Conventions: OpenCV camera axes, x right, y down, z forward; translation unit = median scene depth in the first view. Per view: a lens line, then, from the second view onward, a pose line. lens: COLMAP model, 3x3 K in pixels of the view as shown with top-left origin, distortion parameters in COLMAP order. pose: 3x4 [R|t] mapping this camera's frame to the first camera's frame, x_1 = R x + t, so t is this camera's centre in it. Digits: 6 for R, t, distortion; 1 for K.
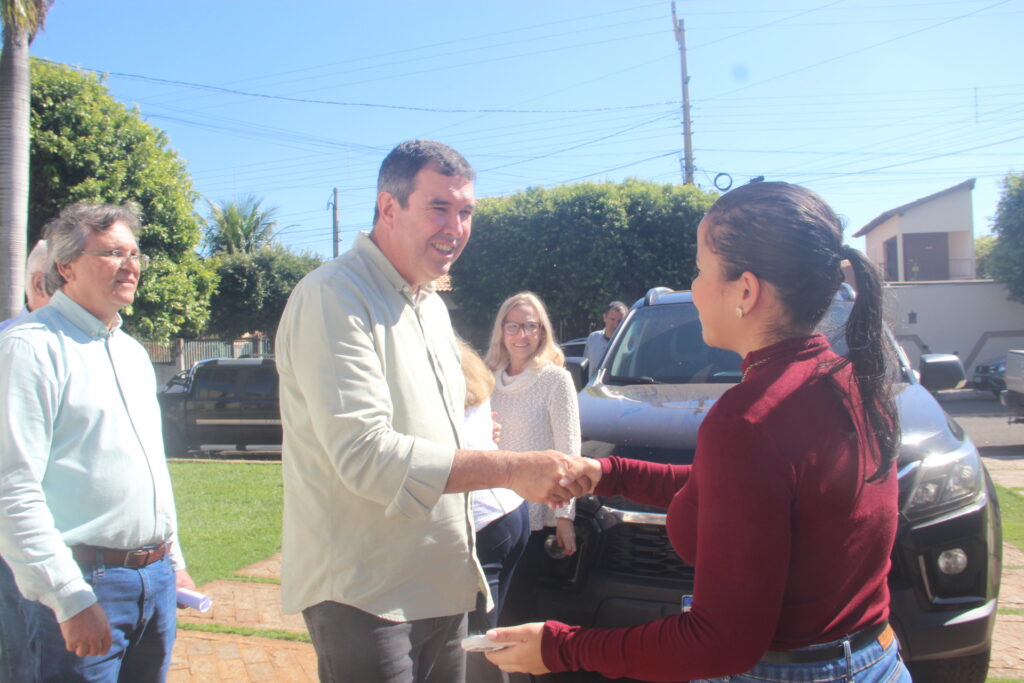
lens RADIAL K [[883.0, 0, 496.2], [0, 883.0, 337.1], [0, 0, 1]] dist [-0.150902, 0.098834]
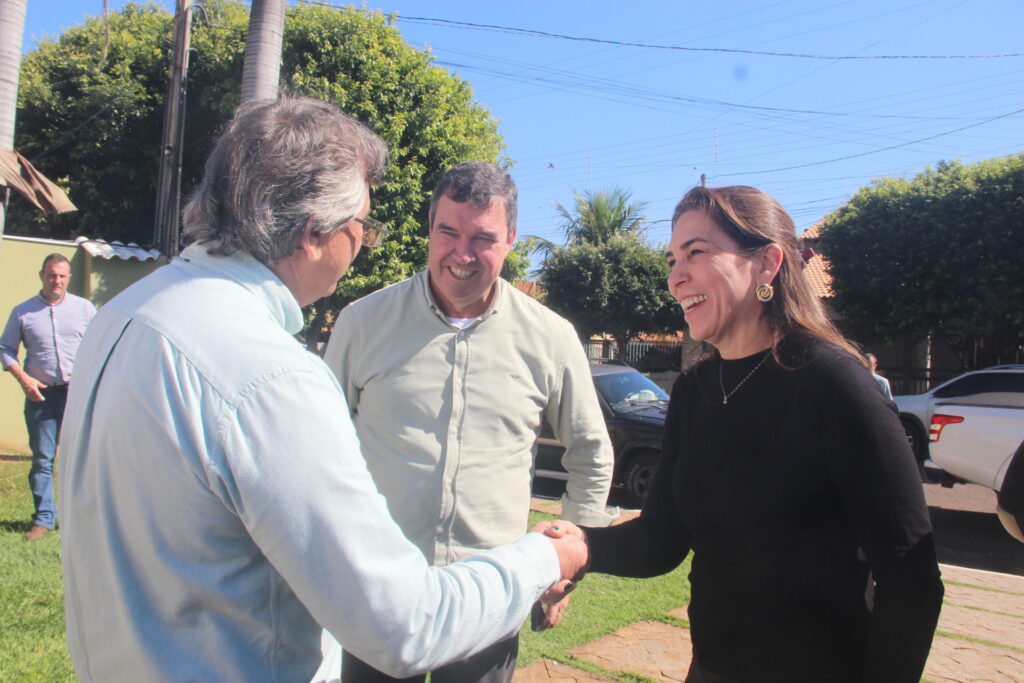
lens RADIAL K [[883.0, 0, 496.2], [0, 883.0, 337.1], [0, 0, 1]] dist [-0.150902, 0.098834]
pose [[0.904548, 0.057703, -0.422449, 0.008653], [-0.061517, 0.998095, 0.004611, 0.001215], [0.421910, 0.021817, 0.906375, 0.184591]]
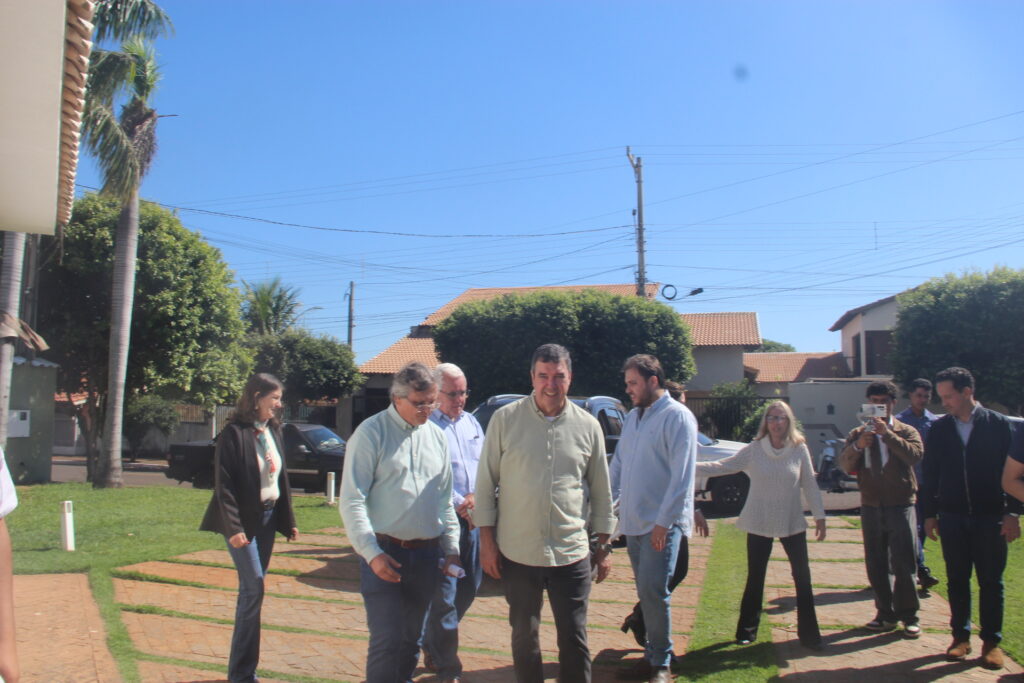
lens RADIAL K [[883.0, 0, 496.2], [0, 883.0, 337.1], [0, 0, 1]] dist [-0.150902, 0.098834]
pose [[0.998988, 0.035695, -0.027382, 0.064876], [-0.037827, 0.995933, -0.081766, -0.008474], [0.024352, 0.082719, 0.996275, -0.244160]]
